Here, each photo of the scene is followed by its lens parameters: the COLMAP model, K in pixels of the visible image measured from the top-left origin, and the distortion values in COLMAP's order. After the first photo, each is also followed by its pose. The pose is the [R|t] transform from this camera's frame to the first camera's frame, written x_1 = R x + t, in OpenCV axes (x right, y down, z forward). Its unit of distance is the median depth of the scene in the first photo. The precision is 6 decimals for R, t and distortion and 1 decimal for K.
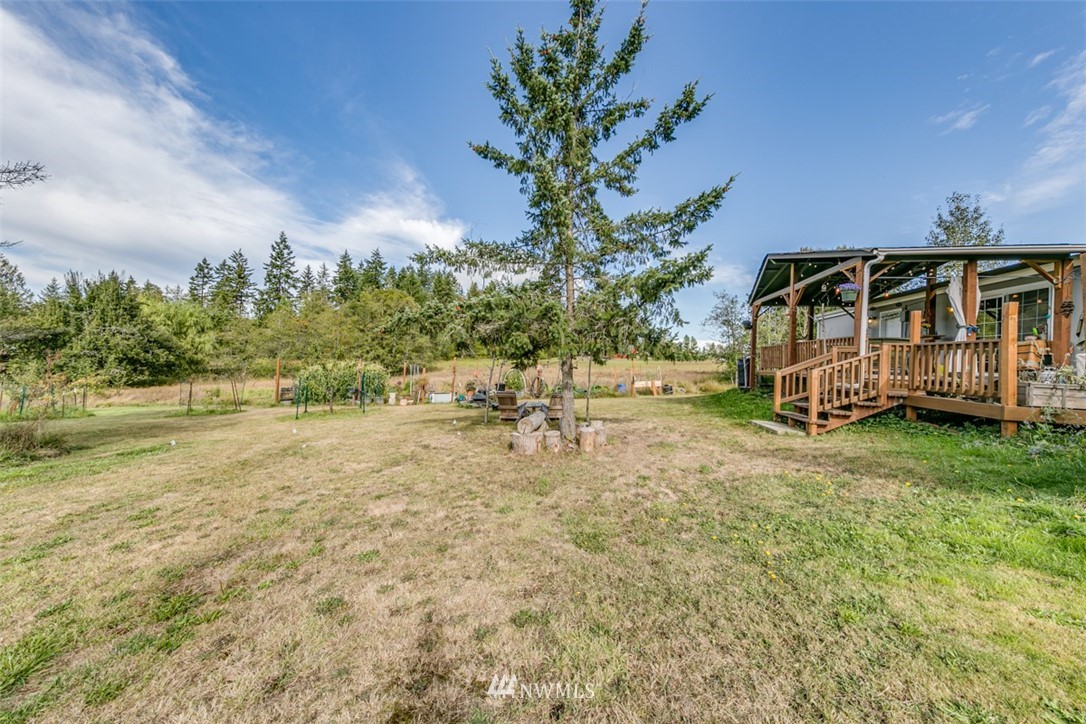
lens RADIAL K [[494.9, 0, 543.8], [0, 494.9, 363.3], [0, 0, 1]] dist [0.018645, 0.000732]
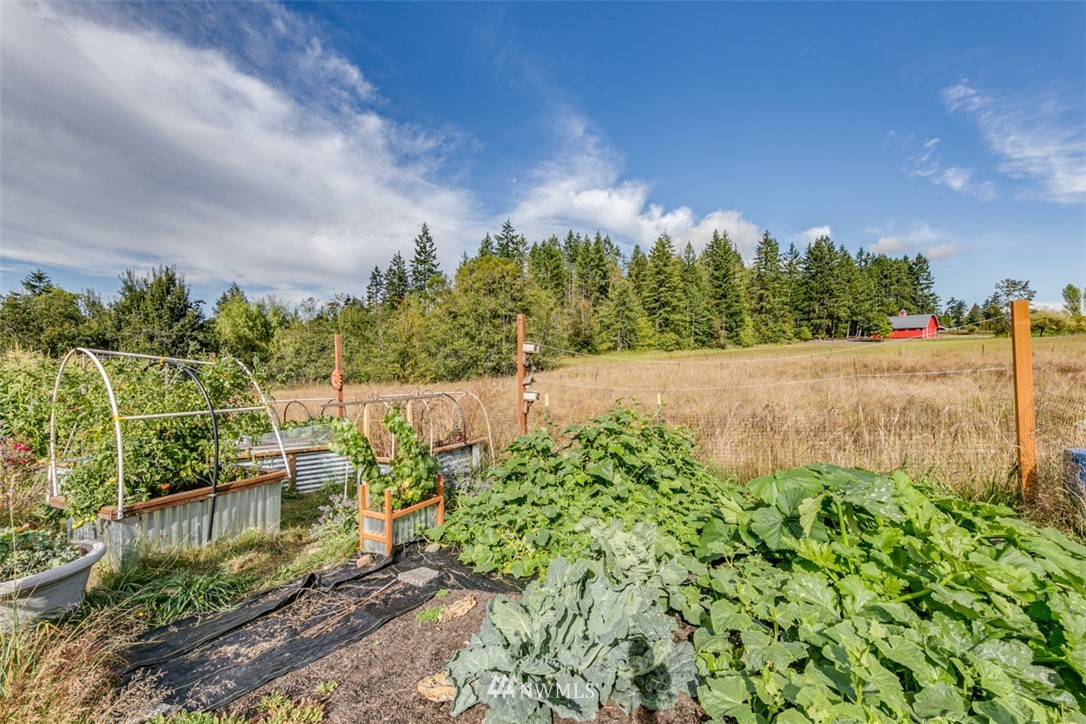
lens RADIAL K [[494.9, 0, 538.8], [0, 494.9, 361.5], [0, 0, 1]] dist [0.018645, 0.000732]
pose [[0.836320, -0.044068, -0.546468, 0.133251], [0.033597, 0.999010, -0.029144, 0.021759], [0.547211, 0.006014, 0.836973, 0.354966]]
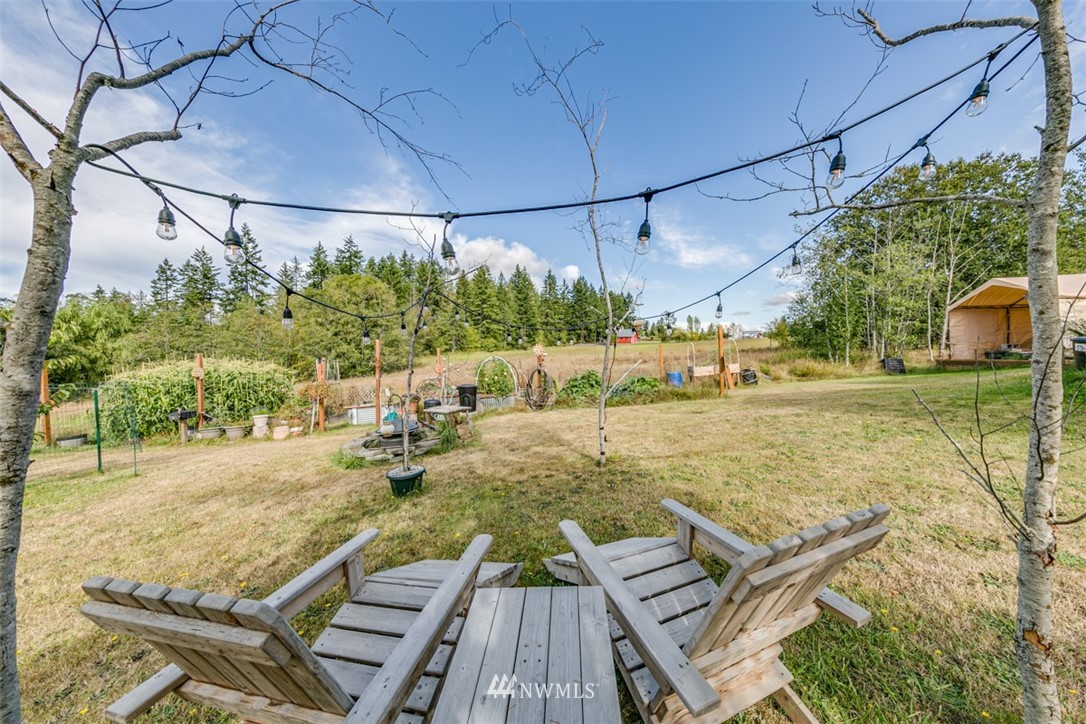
lens RADIAL K [[494.9, 0, 540.6], [0, 494.9, 361.3], [0, 0, 1]] dist [0.018645, 0.000732]
pose [[0.998428, -0.055873, -0.004493, -0.001274], [0.055931, 0.998337, 0.013929, 0.002248], [0.003707, -0.014158, 0.999893, 0.086507]]
